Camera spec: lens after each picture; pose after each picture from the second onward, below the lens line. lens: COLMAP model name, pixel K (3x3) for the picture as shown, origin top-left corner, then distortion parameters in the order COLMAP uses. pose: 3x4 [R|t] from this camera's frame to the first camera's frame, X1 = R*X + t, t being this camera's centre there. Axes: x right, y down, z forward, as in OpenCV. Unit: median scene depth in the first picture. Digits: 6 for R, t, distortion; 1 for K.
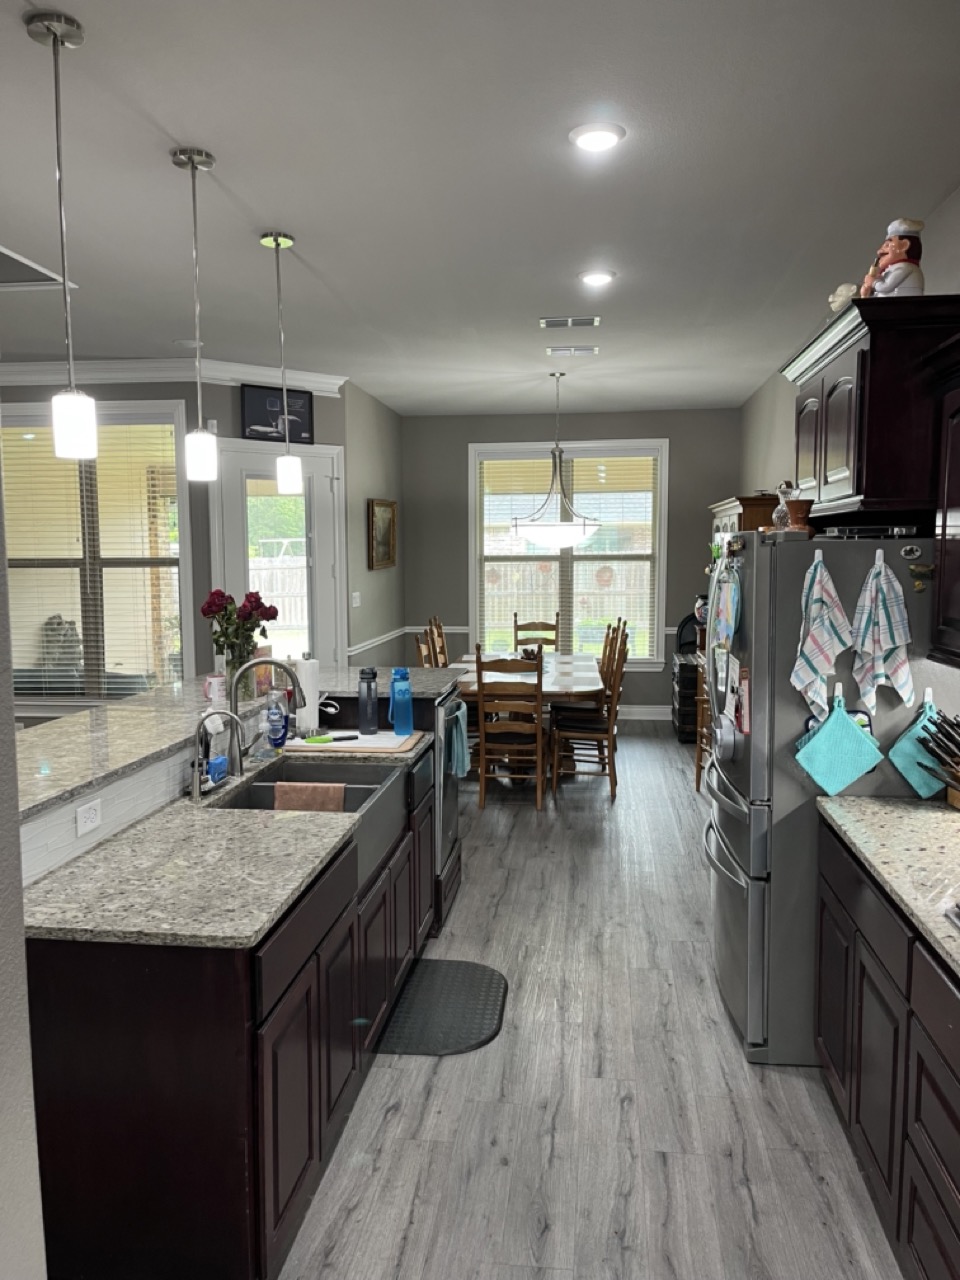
lens RADIAL K [[971.4, 0, 478.8], [0, 971.4, 649.8], [0, 0, 1]] dist [0.034450, -0.022077]
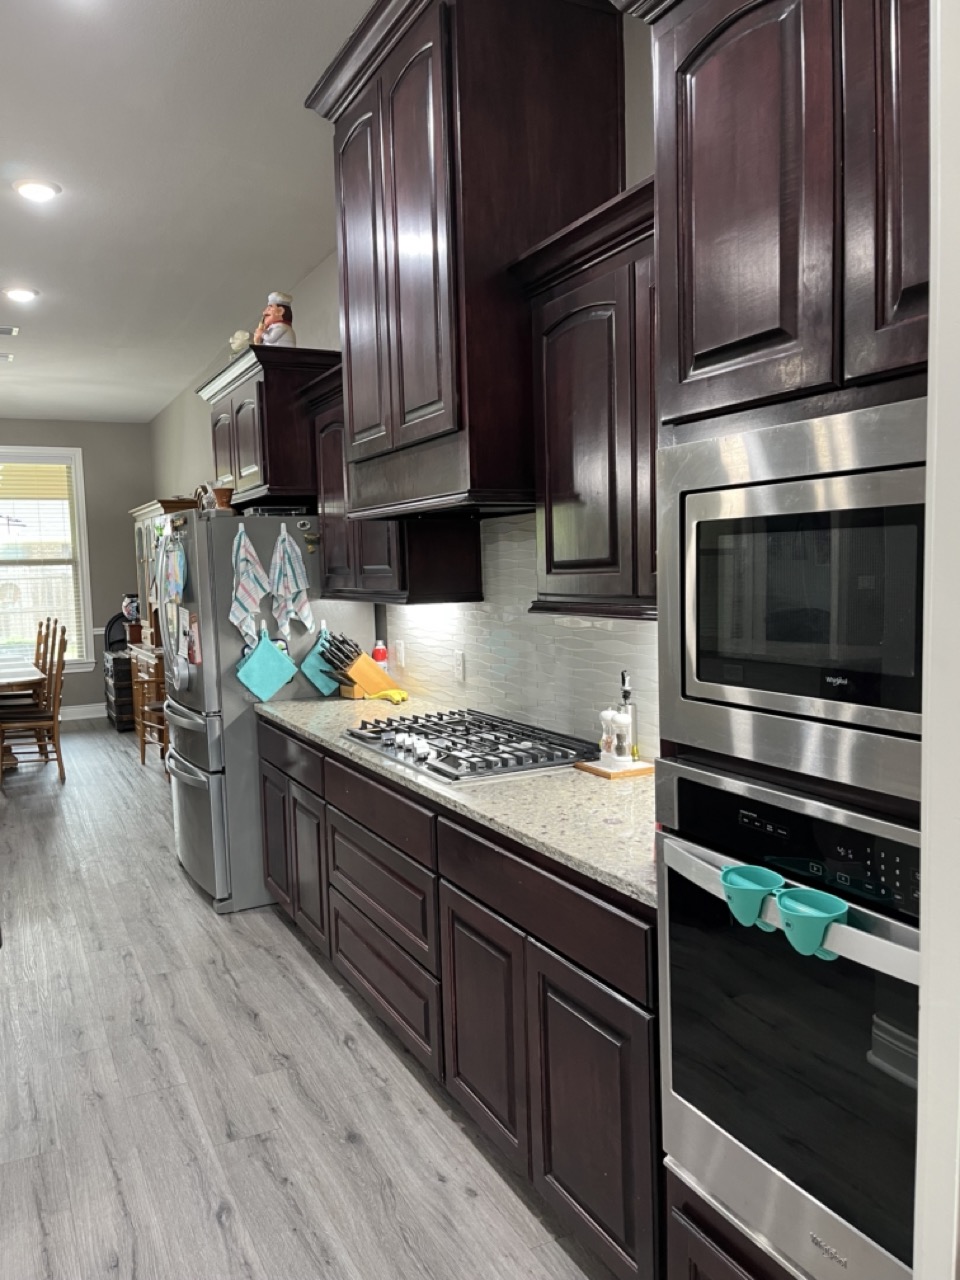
lens RADIAL K [[971.4, 0, 489.6], [0, 971.4, 638.6], [0, 0, 1]] dist [0.034450, -0.022077]
pose [[0.824783, -0.063679, 0.561853, -0.136663], [0.082745, 0.996534, -0.008523, 0.095297], [-0.559363, 0.053520, 0.827193, -0.304219]]
